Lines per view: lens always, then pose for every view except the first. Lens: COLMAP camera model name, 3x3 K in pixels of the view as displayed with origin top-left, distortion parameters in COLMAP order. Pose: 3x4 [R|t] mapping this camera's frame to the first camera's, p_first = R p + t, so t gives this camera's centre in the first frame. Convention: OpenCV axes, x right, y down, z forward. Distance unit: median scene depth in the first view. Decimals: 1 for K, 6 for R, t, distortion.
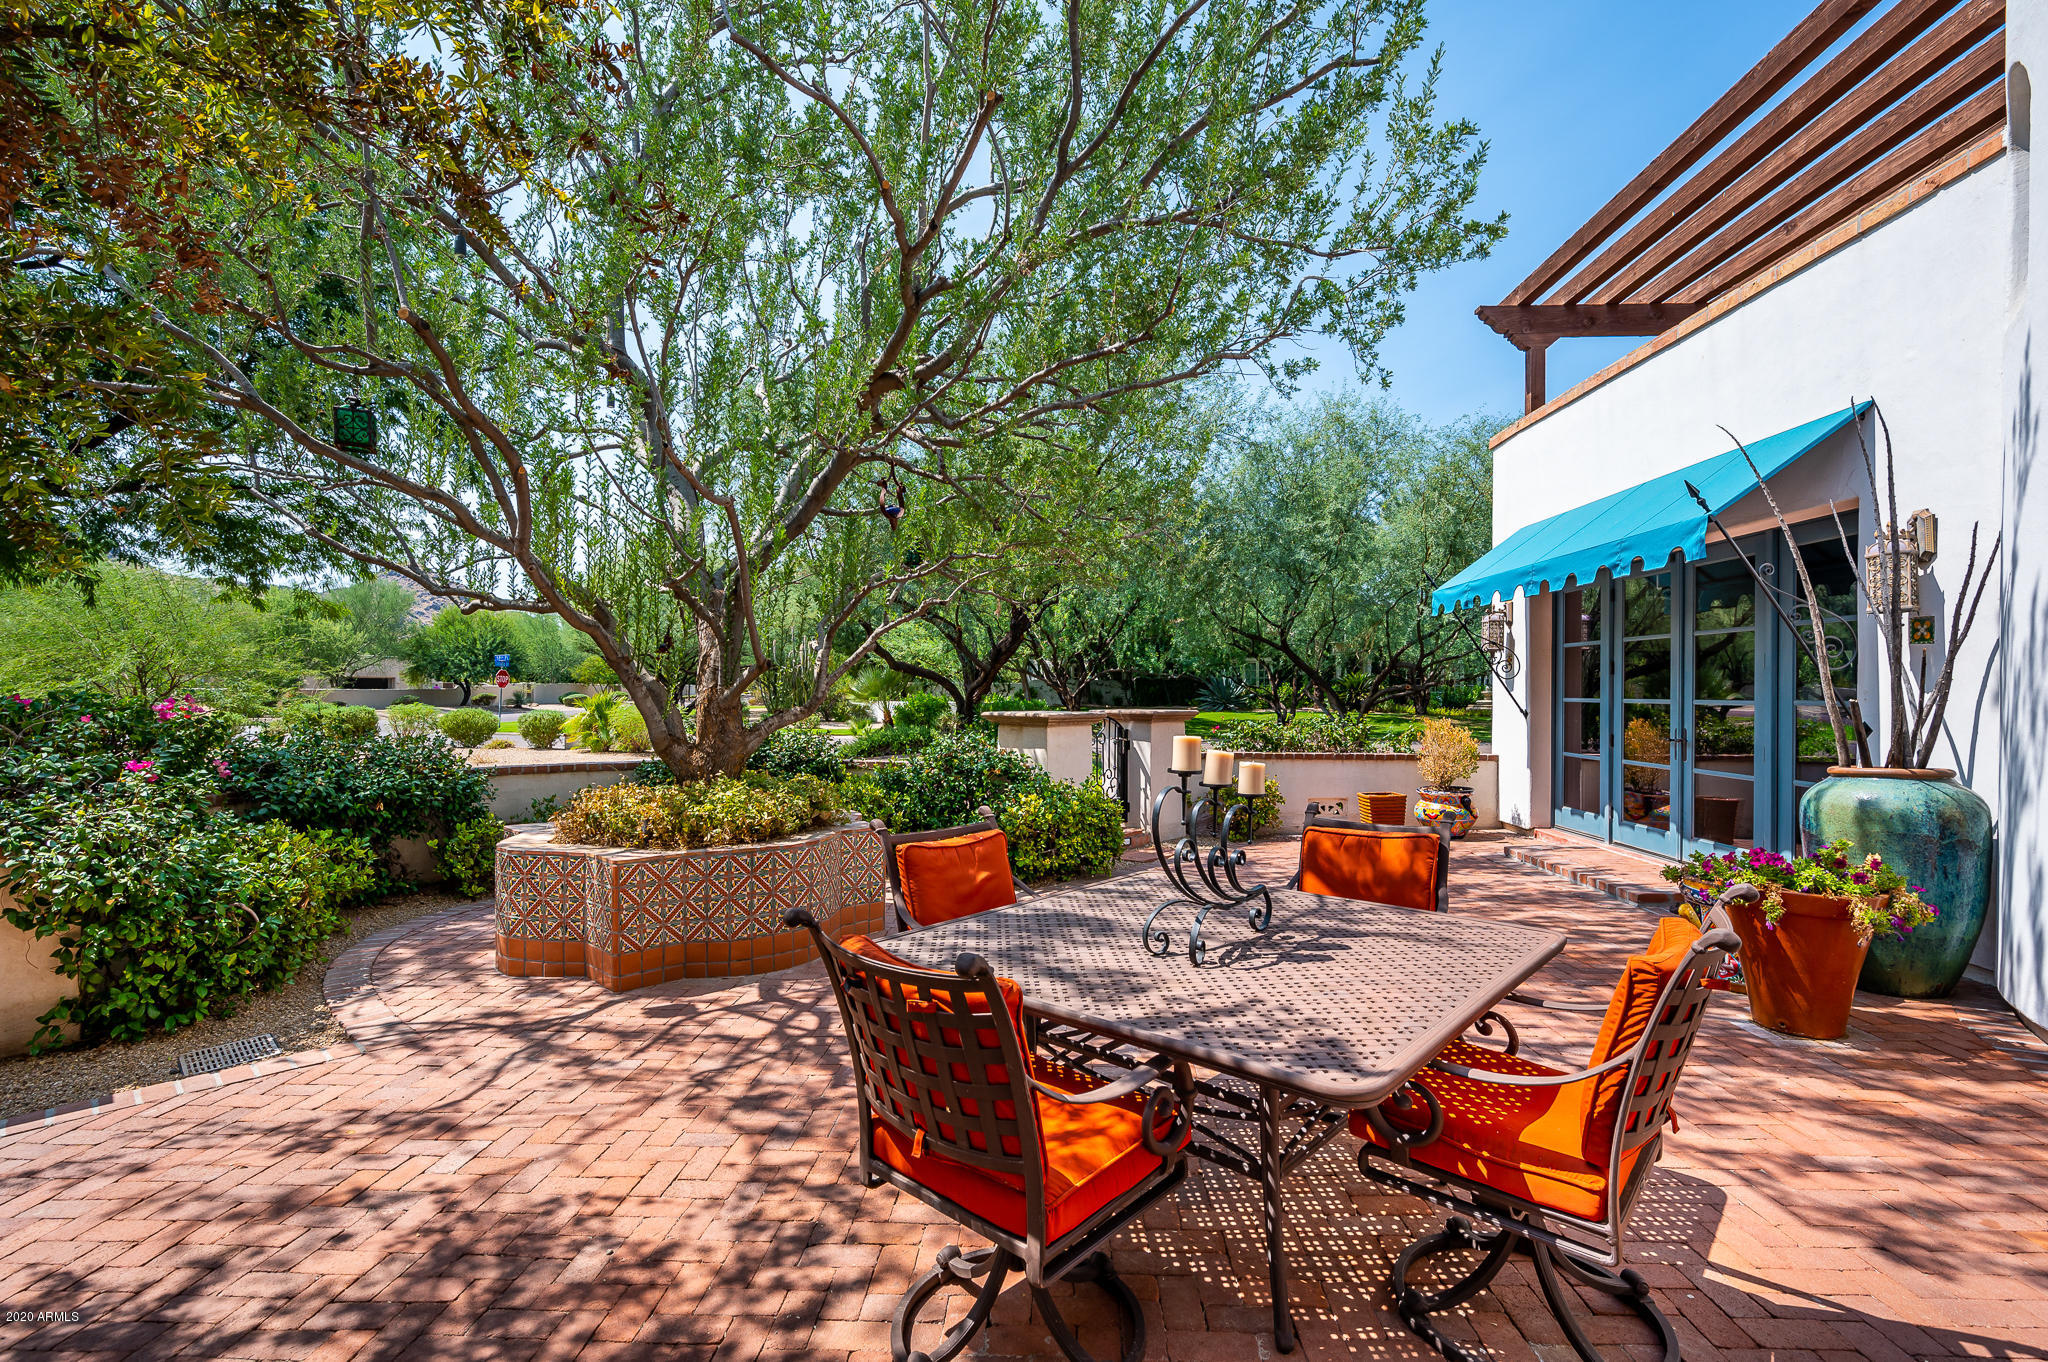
lens RADIAL K [[950.5, 0, 1026.3], [0, 950.5, 685.1], [0, 0, 1]] dist [0.002363, -0.000123]
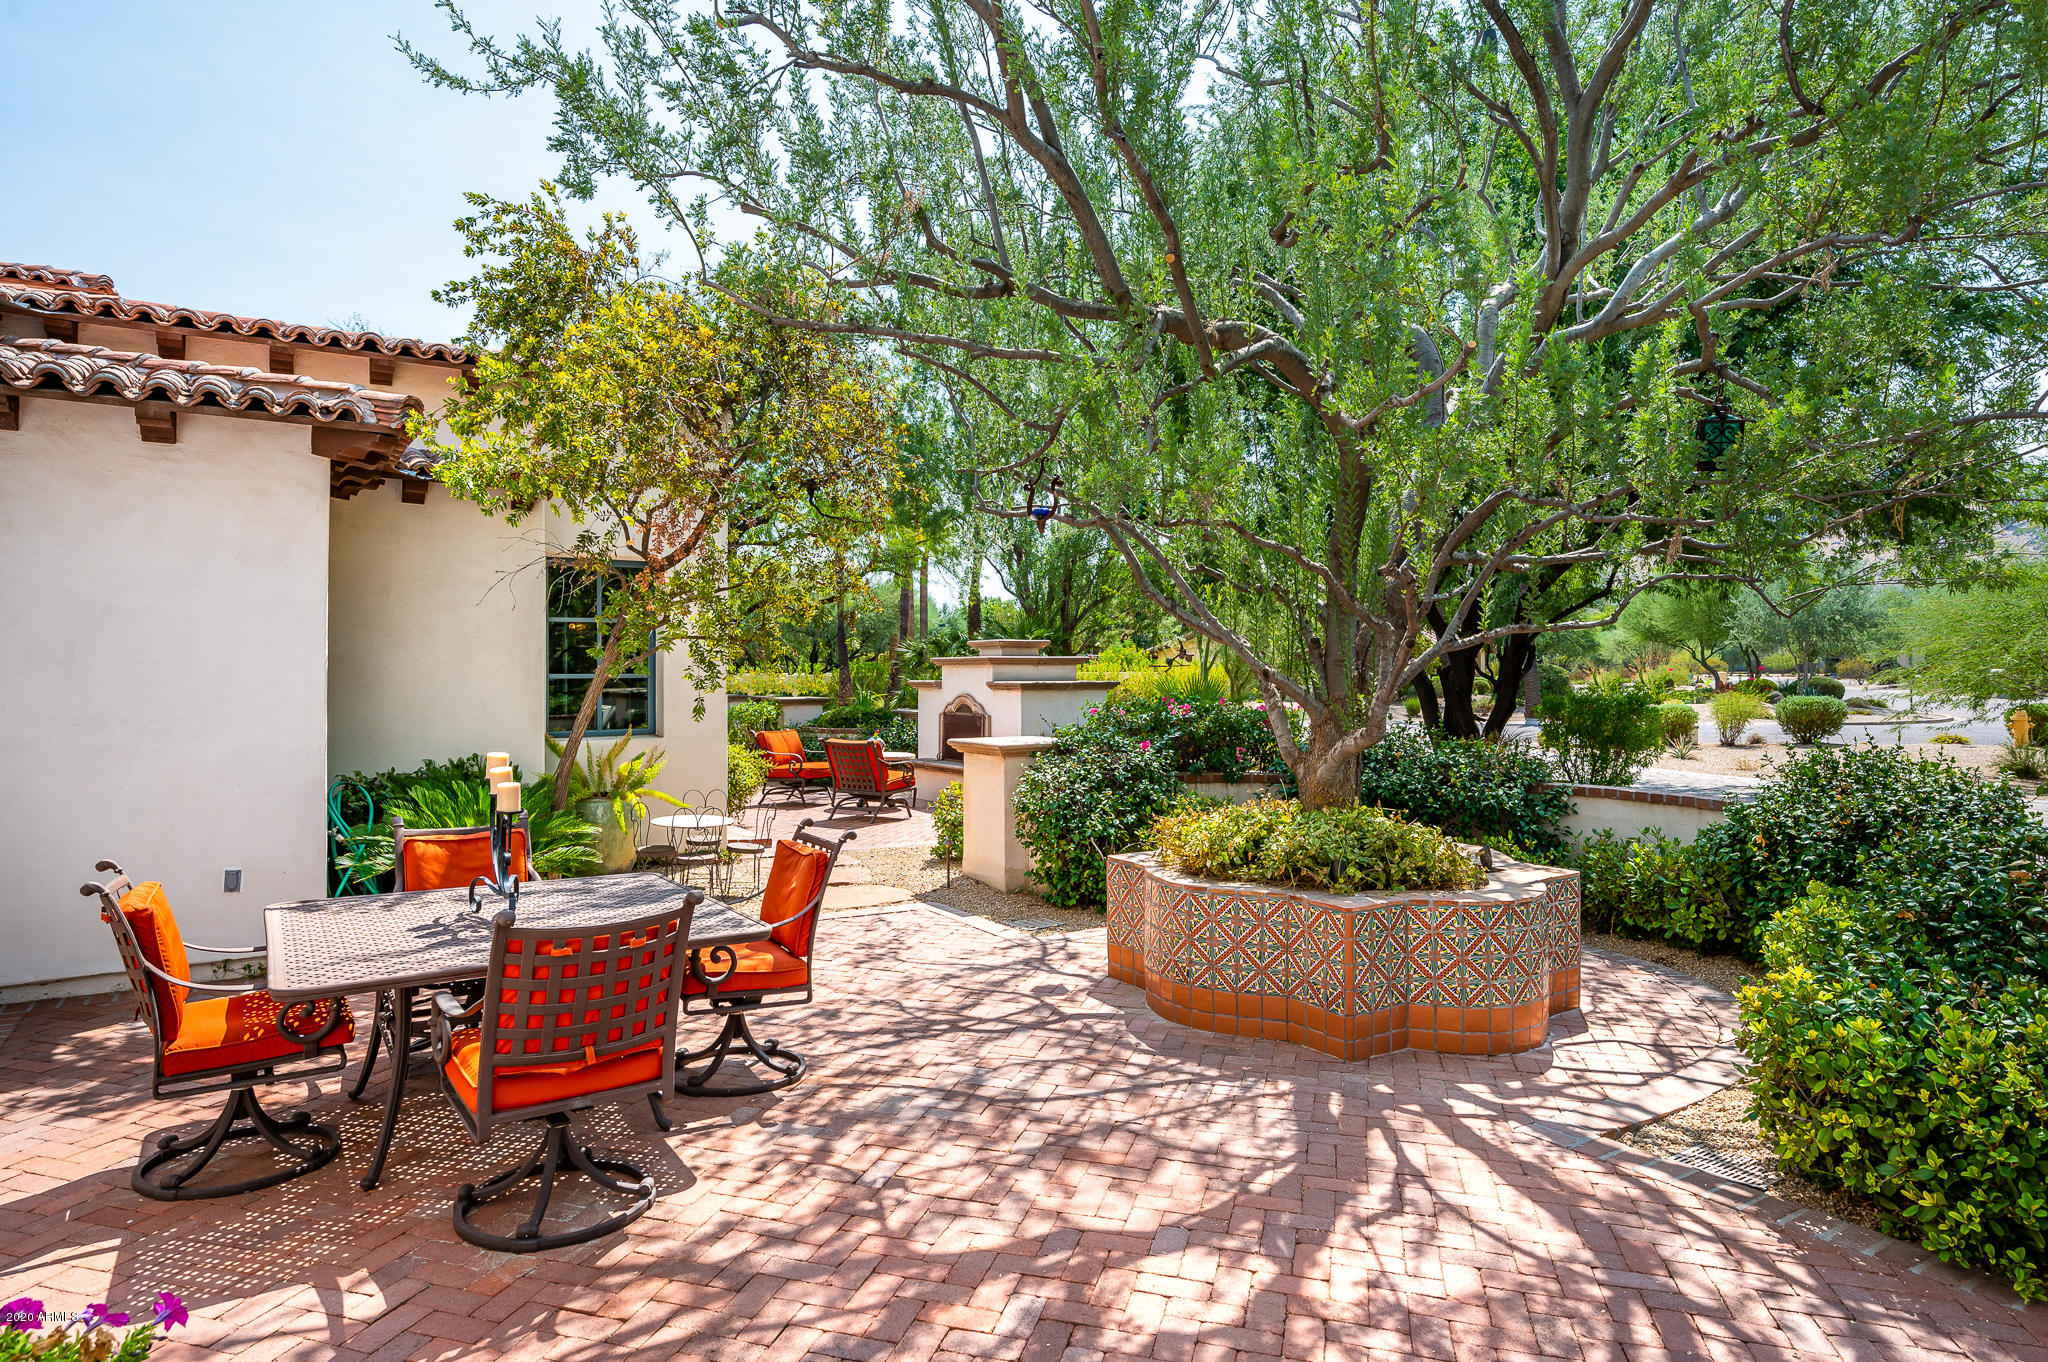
lens RADIAL K [[1117.4, 0, 1015.1], [0, 1117.4, 671.3], [0, 0, 1]] dist [0.000409, -0.001094]
pose [[-0.225043, 0.004426, -0.974339, 1.000573], [0.010016, 0.999947, 0.002229, -0.049886], [0.974297, -0.009258, -0.225075, 1.326932]]
